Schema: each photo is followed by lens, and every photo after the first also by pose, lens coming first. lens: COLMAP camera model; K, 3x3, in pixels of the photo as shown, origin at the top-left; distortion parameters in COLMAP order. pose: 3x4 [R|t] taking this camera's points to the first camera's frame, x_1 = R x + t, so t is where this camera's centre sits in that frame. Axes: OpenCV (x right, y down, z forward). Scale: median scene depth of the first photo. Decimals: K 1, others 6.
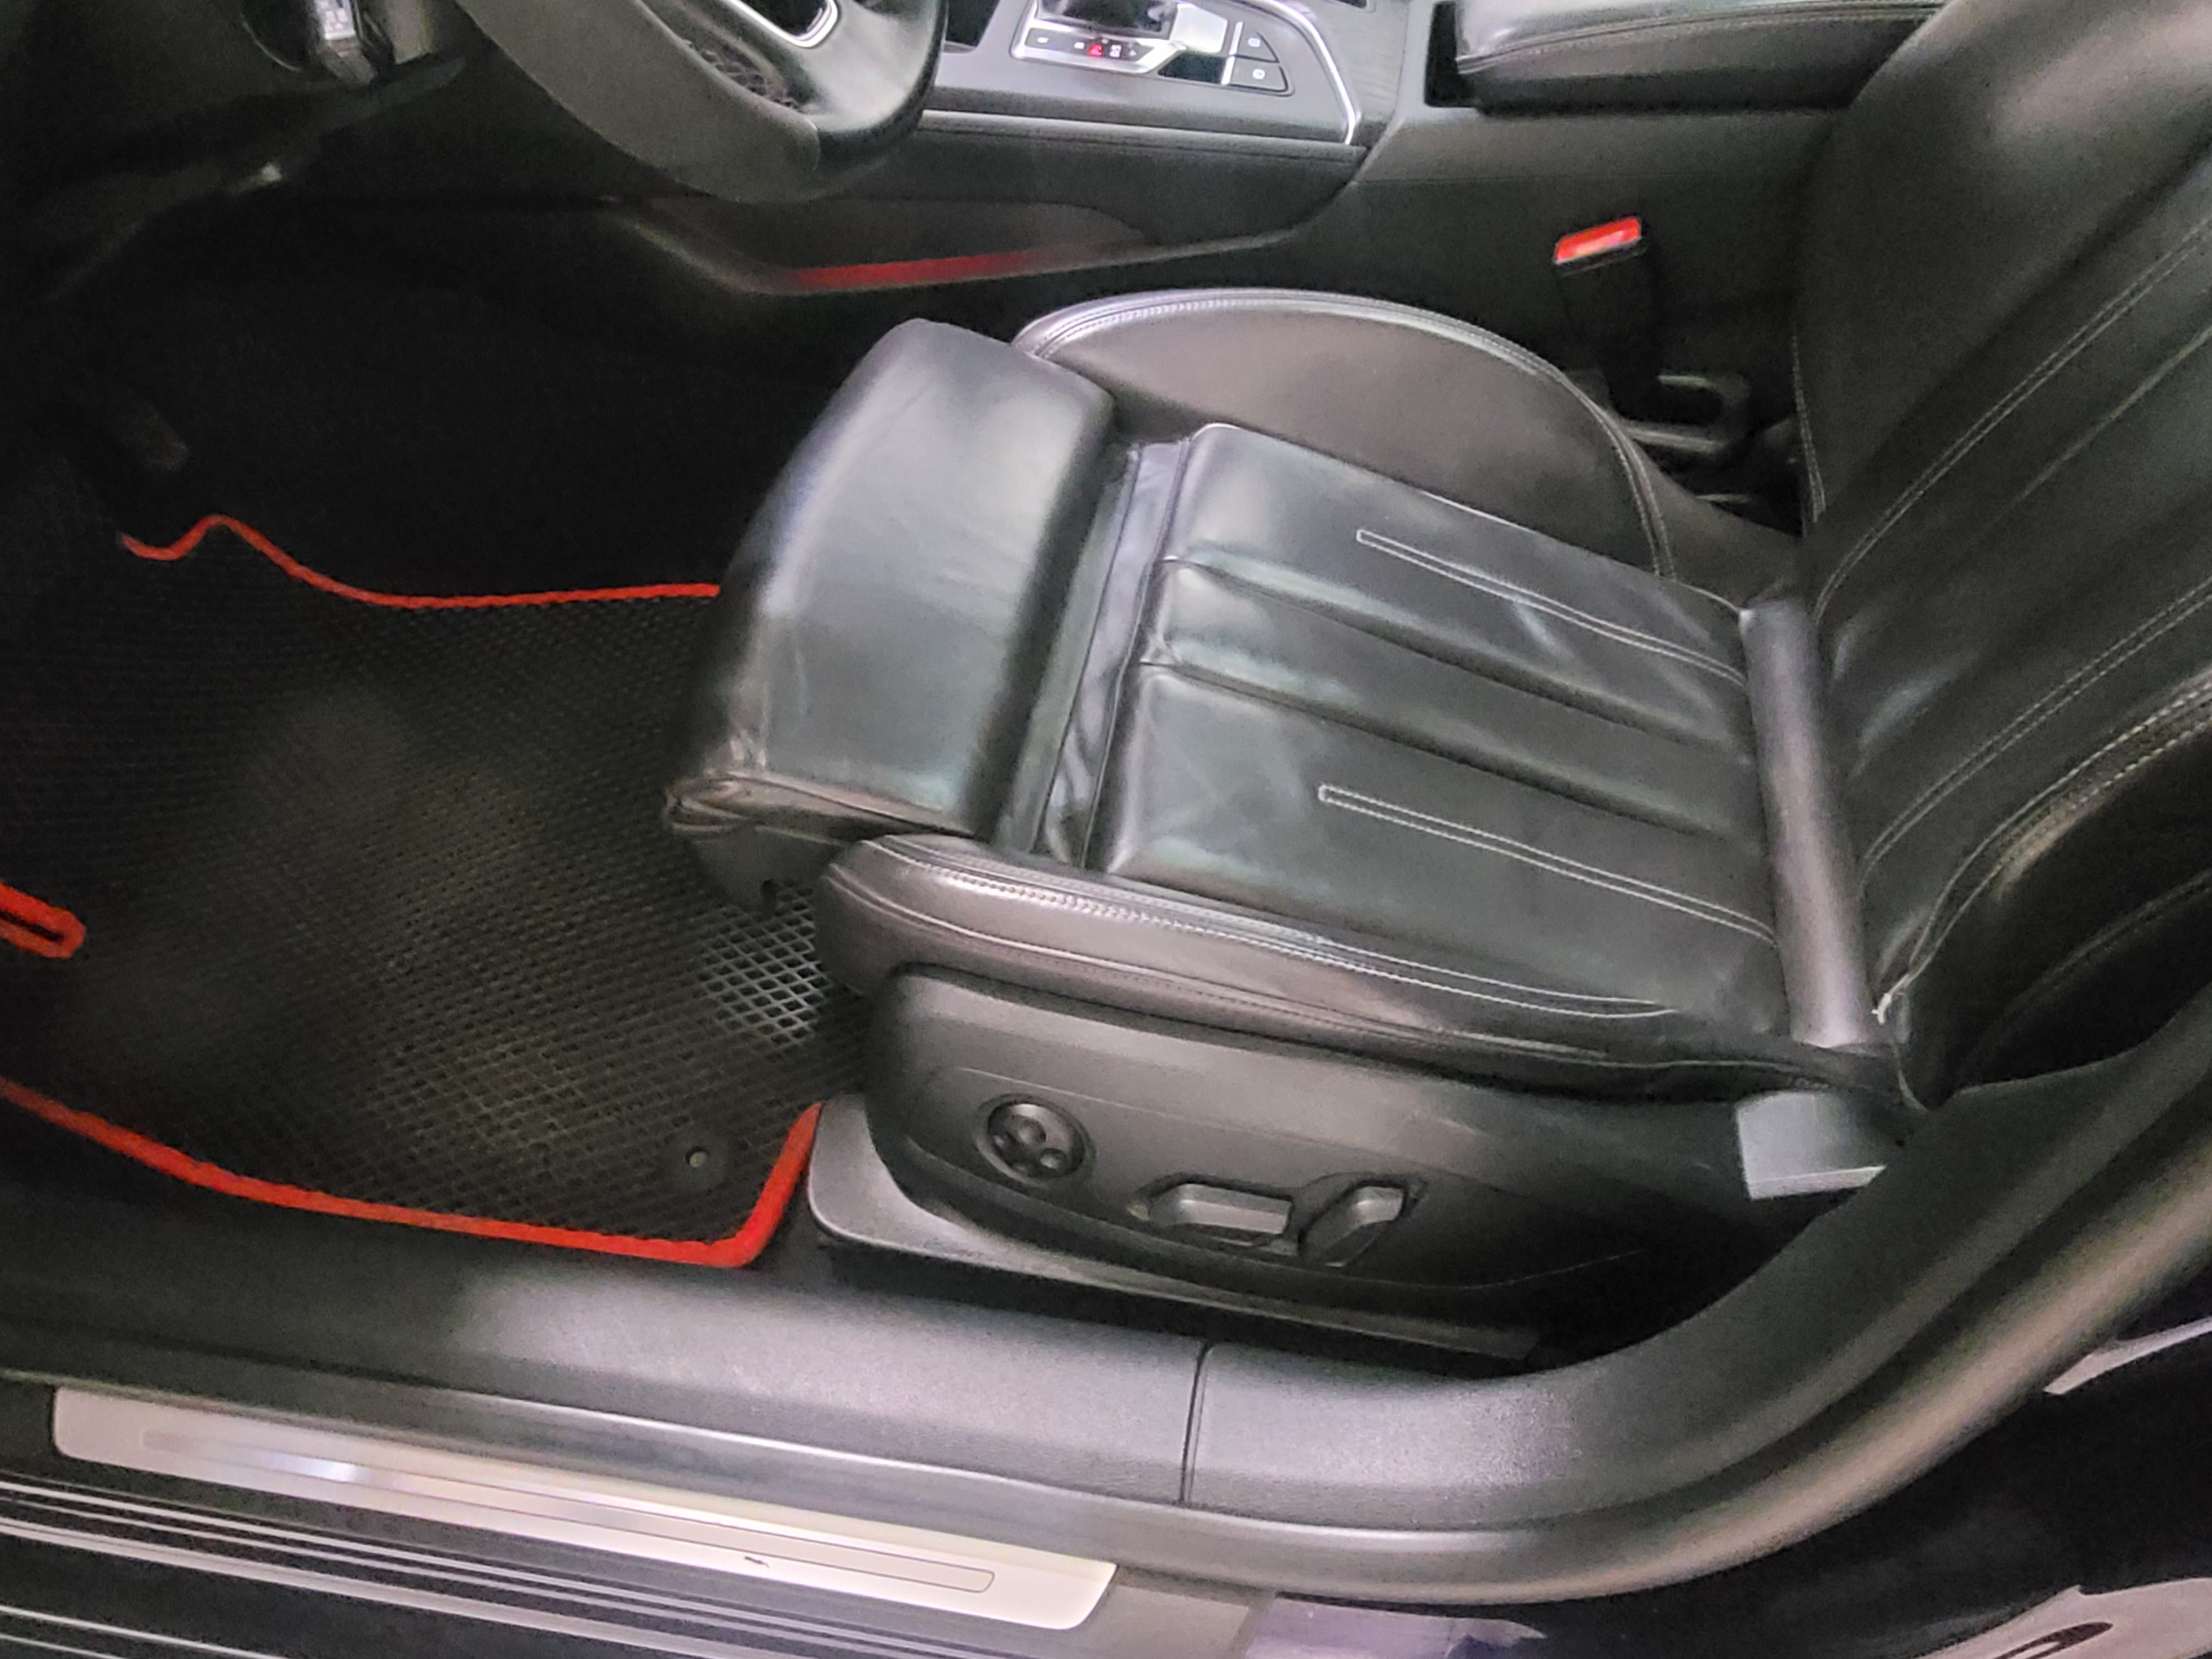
lens RADIAL K [[1634.2, 0, 1105.1], [0, 1634.2, 842.1], [0, 0, 1]] dist [0.007189, 0.012745]
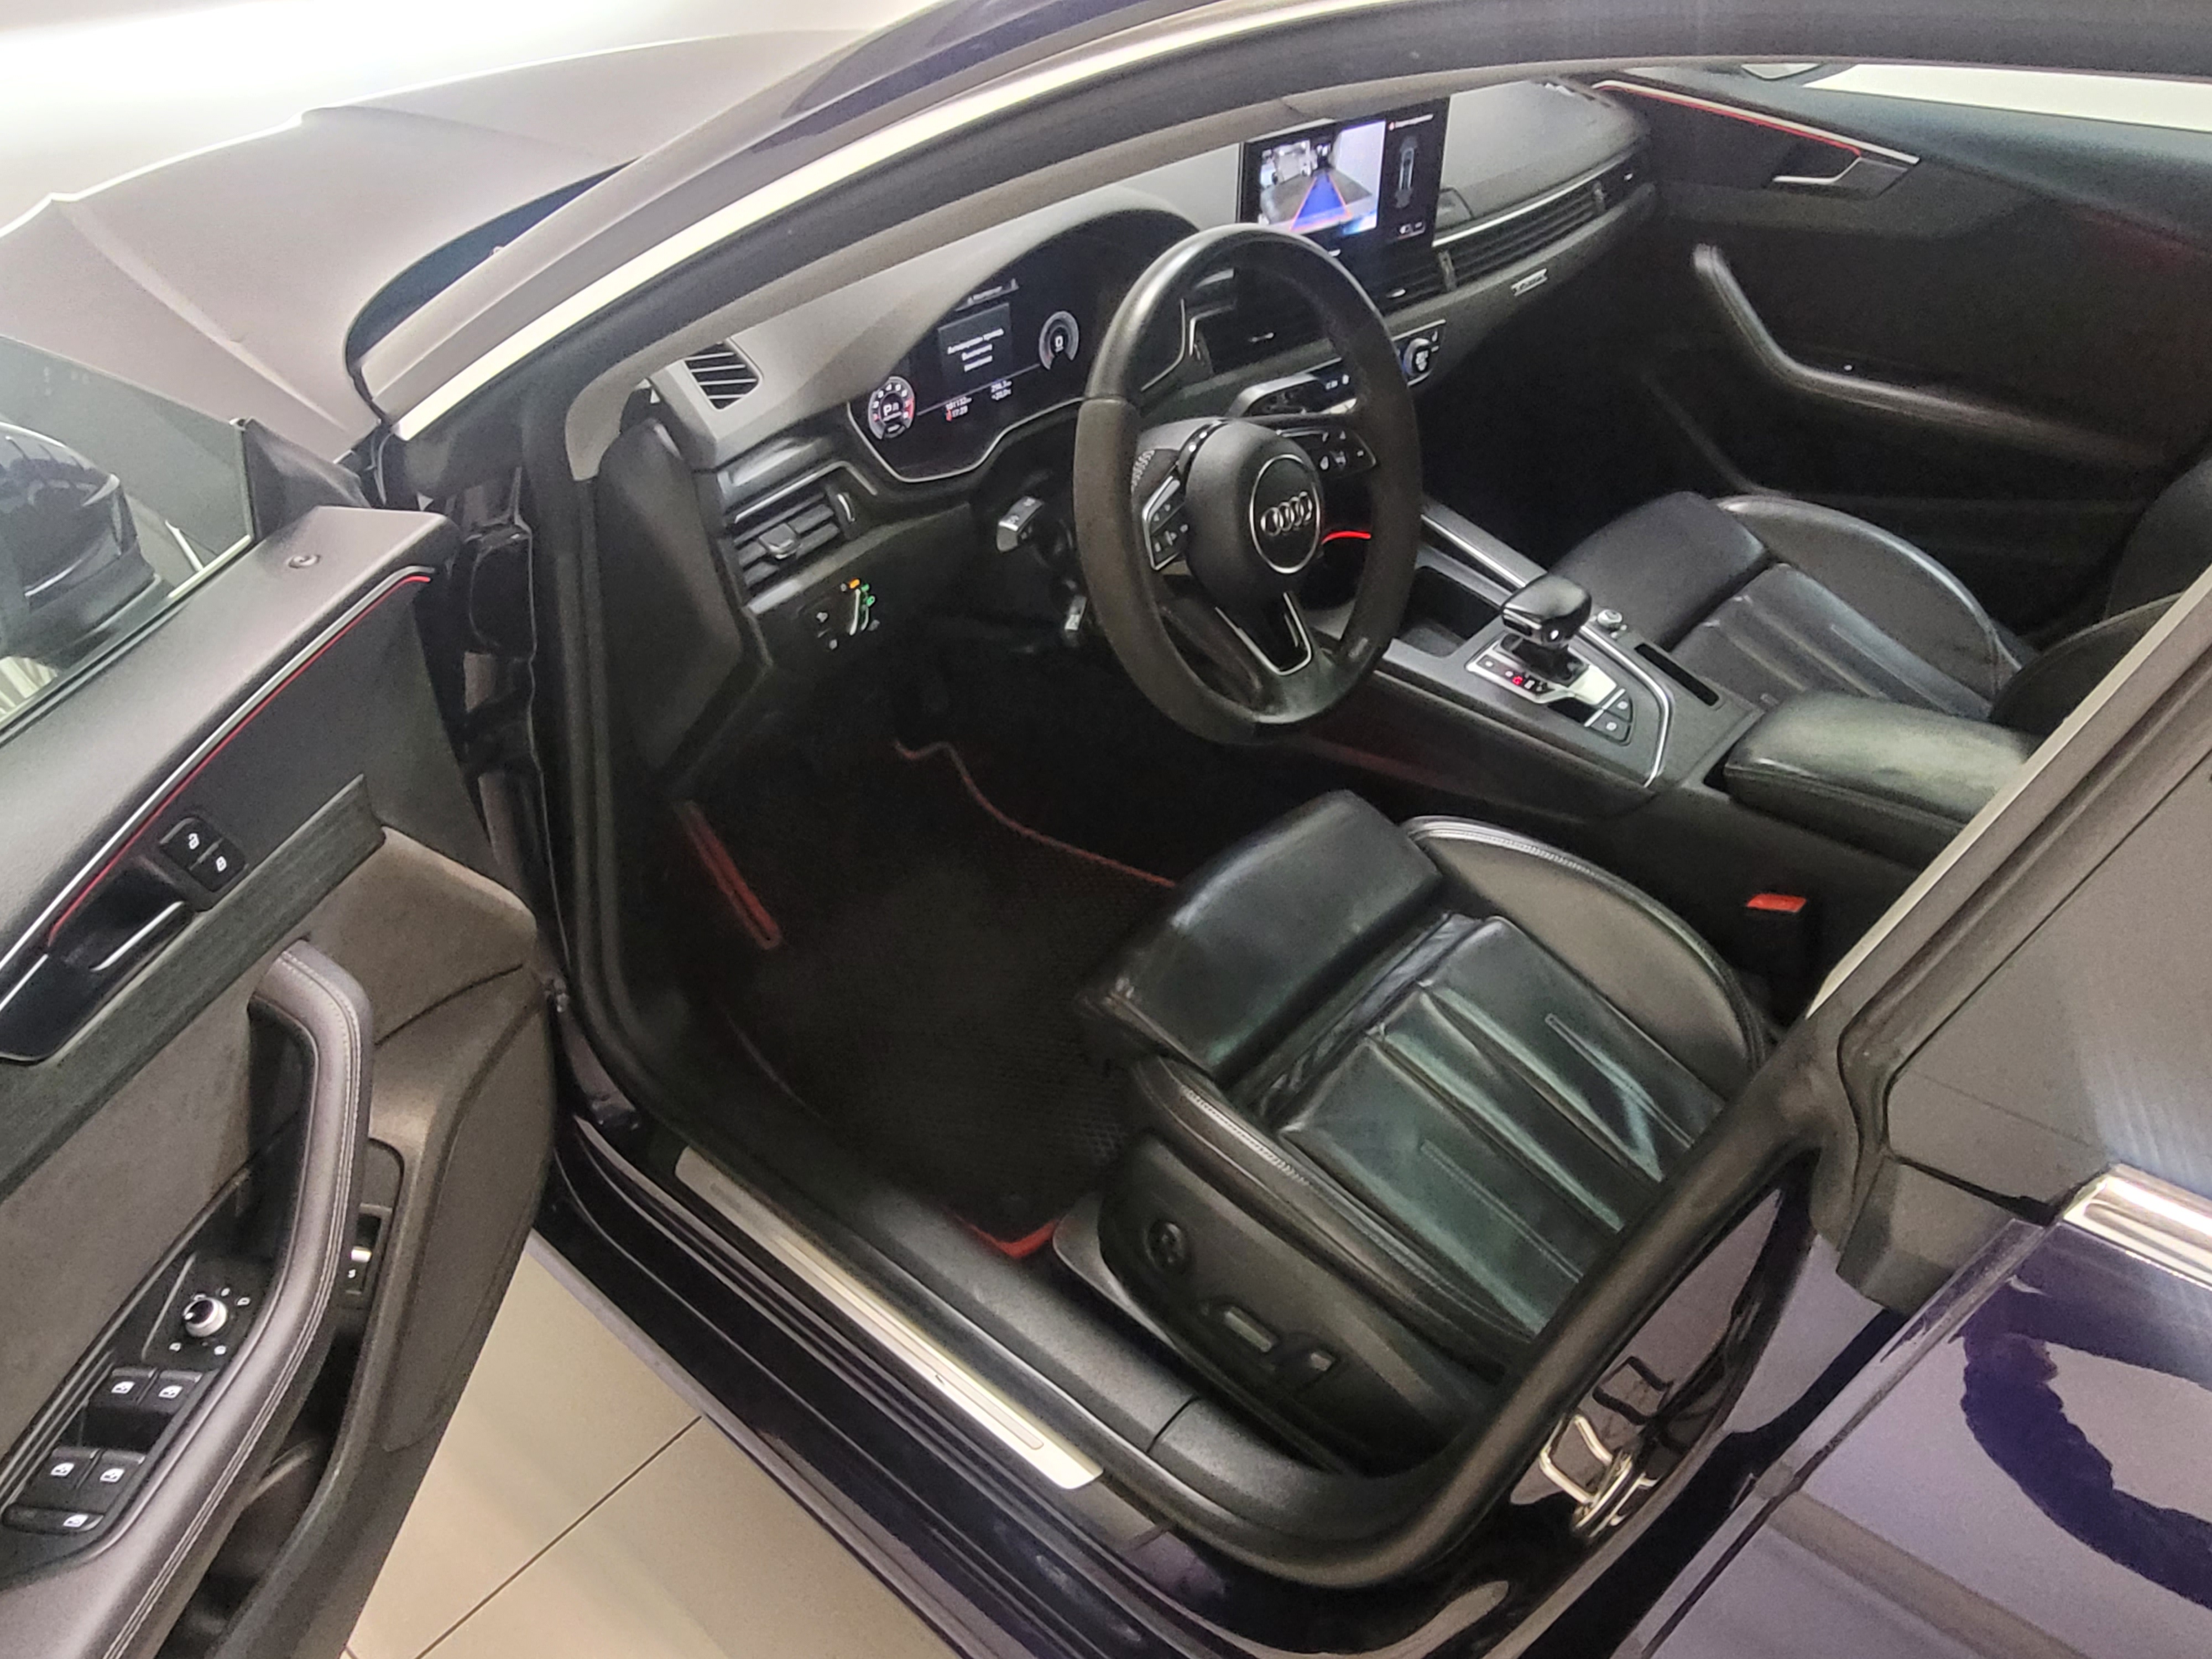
lens RADIAL K [[1634.2, 0, 1104.1], [0, 1634.2, 848.5], [0, 0, 1]] dist [0.007189, 0.012745]
pose [[0.865470, 0.355630, -0.352830, 0.327198], [-0.415550, 0.902997, -0.109156, 0.012830], [0.279785, 0.241090, 0.929299, -0.691794]]
